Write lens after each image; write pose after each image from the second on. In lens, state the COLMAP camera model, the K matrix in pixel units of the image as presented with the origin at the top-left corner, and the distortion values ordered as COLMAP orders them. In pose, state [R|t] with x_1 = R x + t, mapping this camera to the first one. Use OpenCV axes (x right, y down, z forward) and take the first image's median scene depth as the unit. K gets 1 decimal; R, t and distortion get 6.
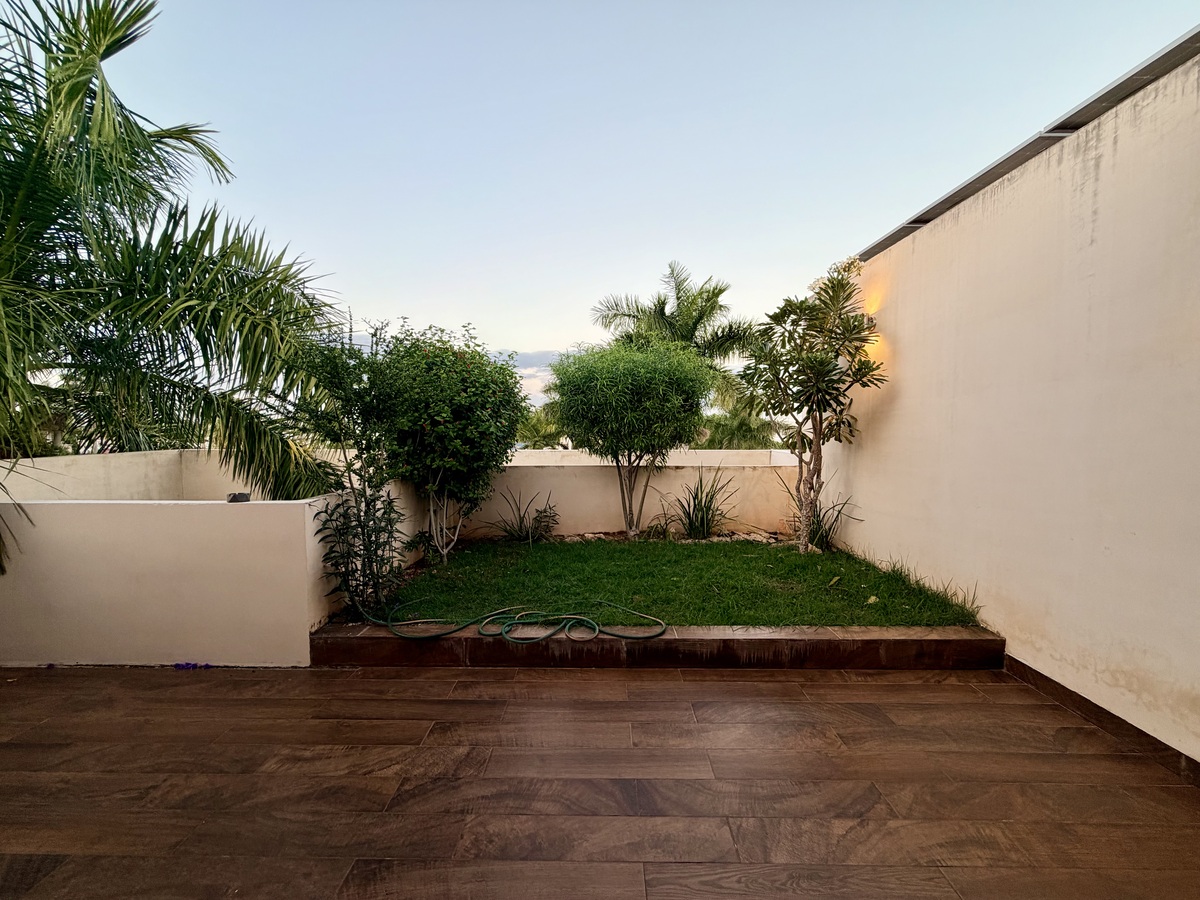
lens RADIAL K [[476.1, 0, 602.4], [0, 476.1, 449.8], [0, 0, 1]] dist [0.001535, -0.001503]
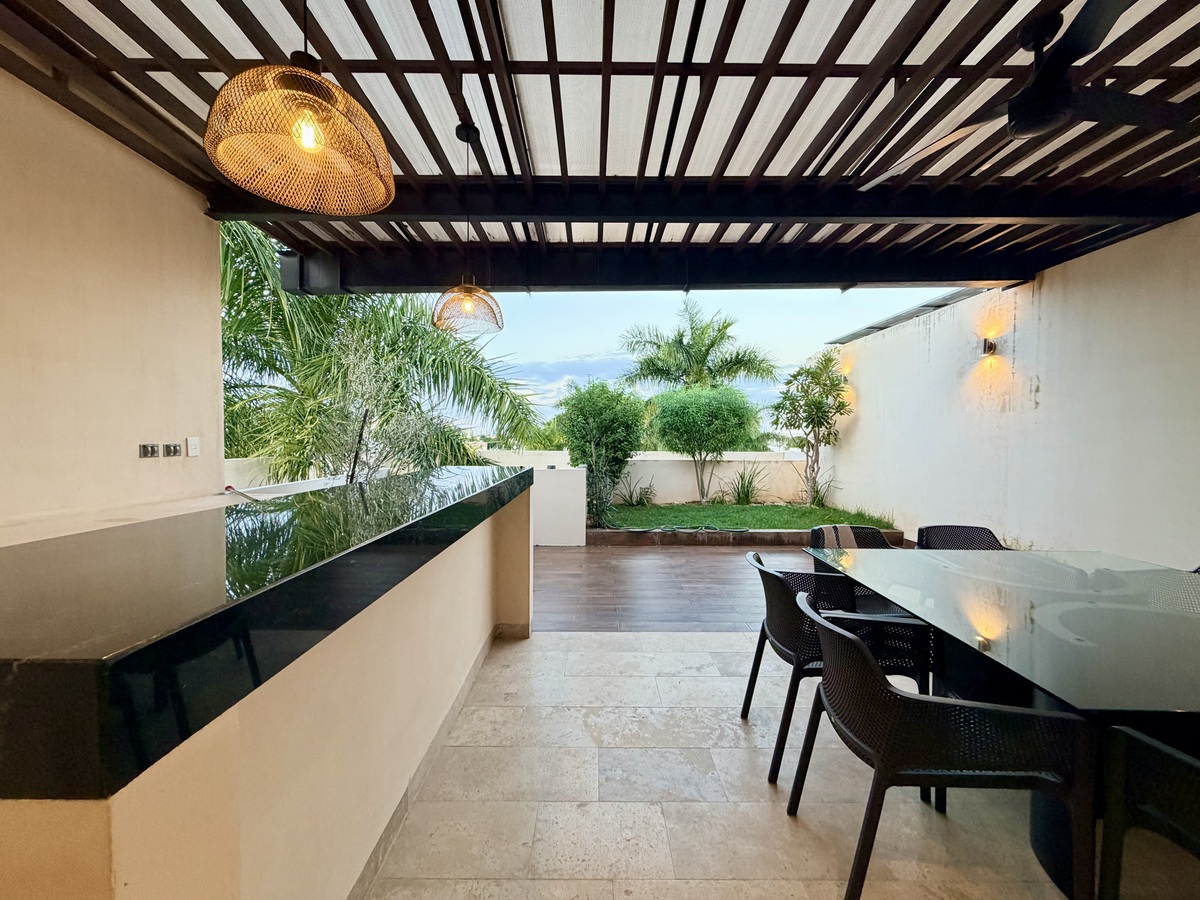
lens RADIAL K [[504.6, 0, 582.1], [0, 504.6, 454.4], [0, 0, 1]] dist [-0.013626, -0.000008]
pose [[0.999981, 0.002138, 0.005801, -0.439281], [-0.002037, 0.999848, -0.017299, 0.054261], [-0.005837, 0.017286, 0.999834, -0.881621]]
